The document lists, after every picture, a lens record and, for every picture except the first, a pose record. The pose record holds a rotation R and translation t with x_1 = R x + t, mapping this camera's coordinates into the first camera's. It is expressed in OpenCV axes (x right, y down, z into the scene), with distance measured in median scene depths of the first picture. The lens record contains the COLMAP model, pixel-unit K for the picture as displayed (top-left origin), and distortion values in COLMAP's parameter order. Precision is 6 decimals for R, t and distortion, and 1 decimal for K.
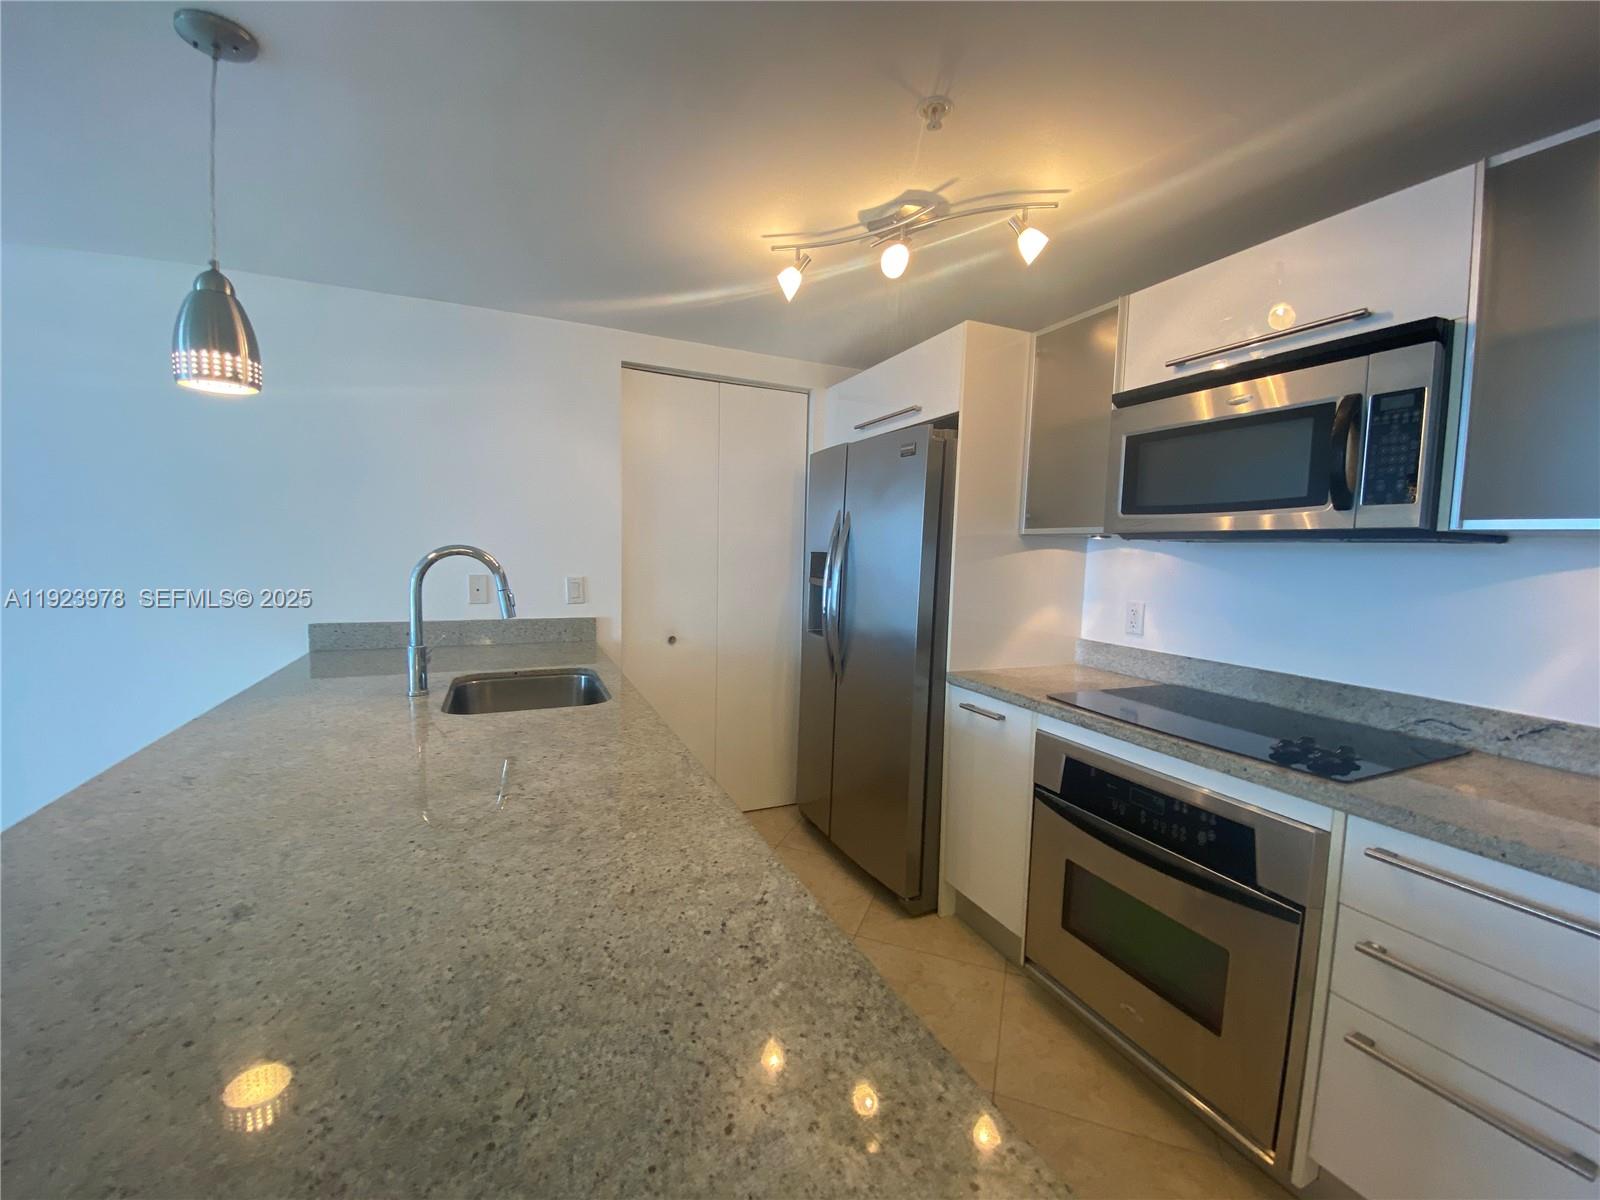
lens RADIAL K [[645.8, 0, 798.3], [0, 645.8, 603.2], [0, 0, 1]] dist [0.005703, -0.011545]
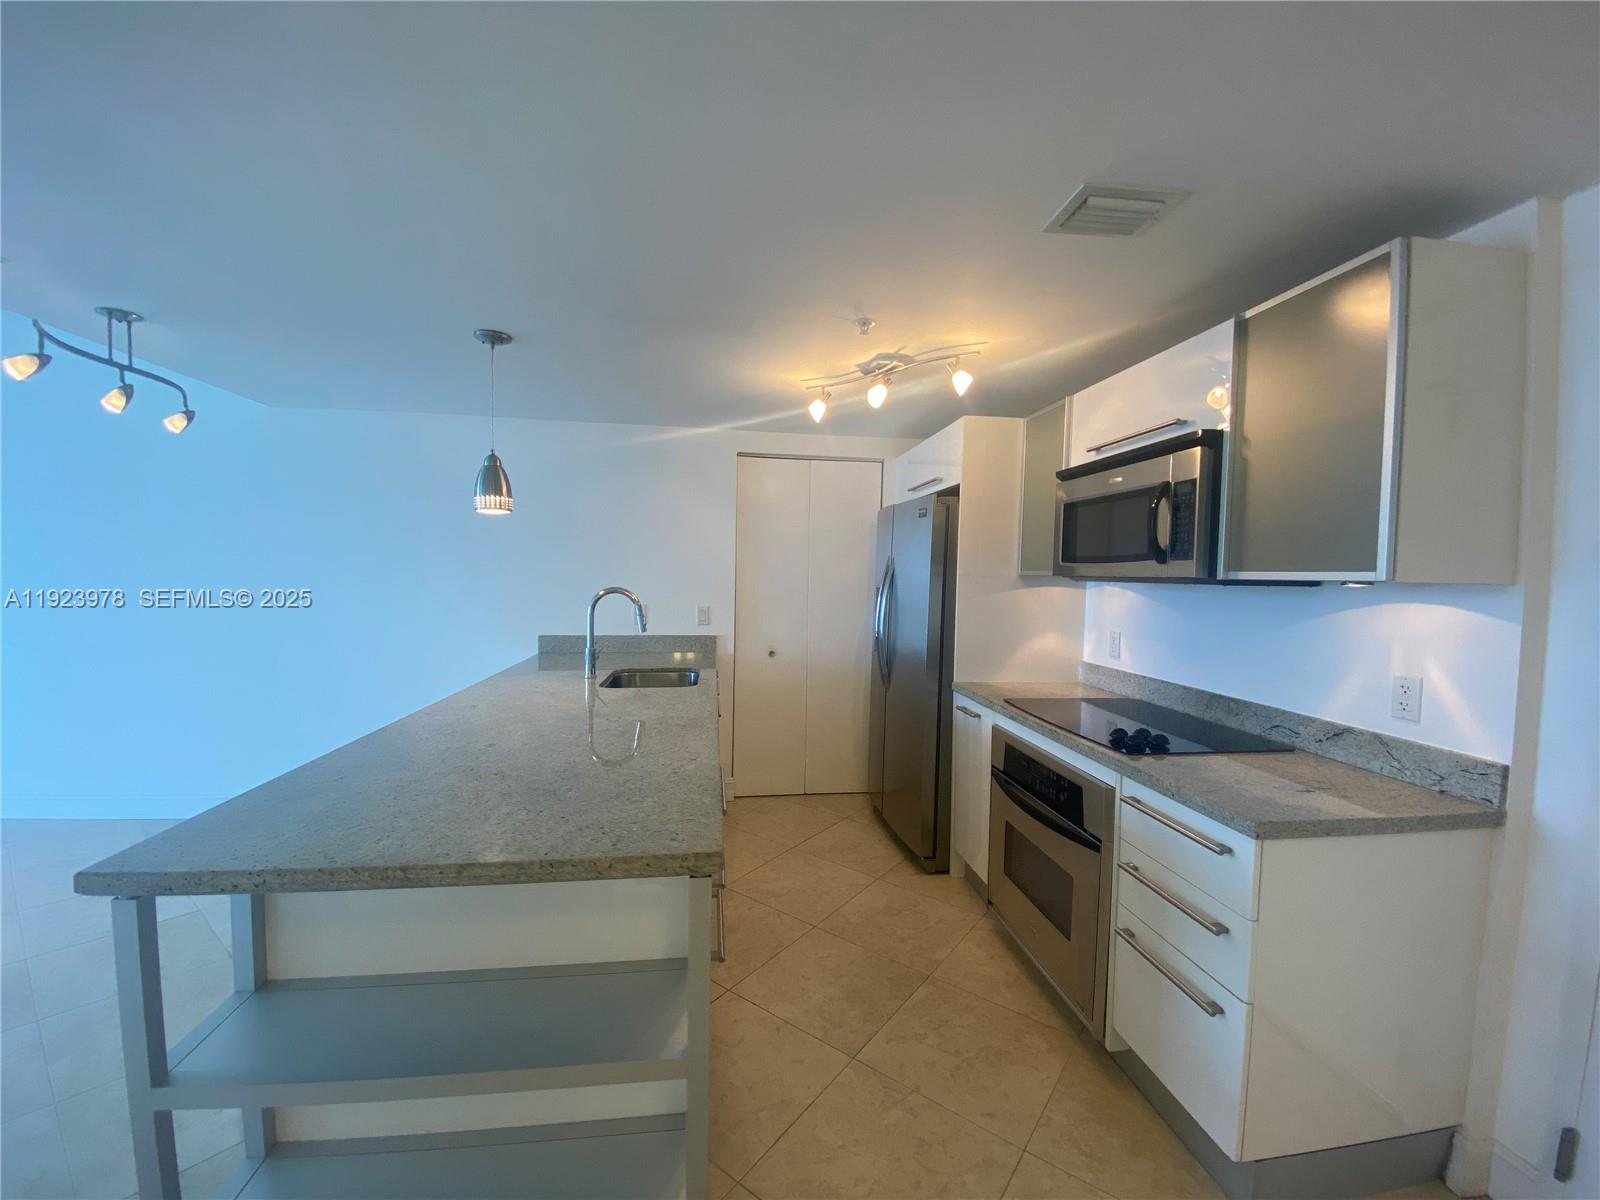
lens RADIAL K [[645.8, 0, 800.9], [0, 645.8, 601.4], [0, 0, 1]] dist [0.005703, -0.011545]
pose [[0.959574, 0.005160, -0.281408, 0.463603], [-0.017998, 0.998911, -0.043054, 0.009606], [0.280880, 0.046379, 0.958622, -0.513409]]
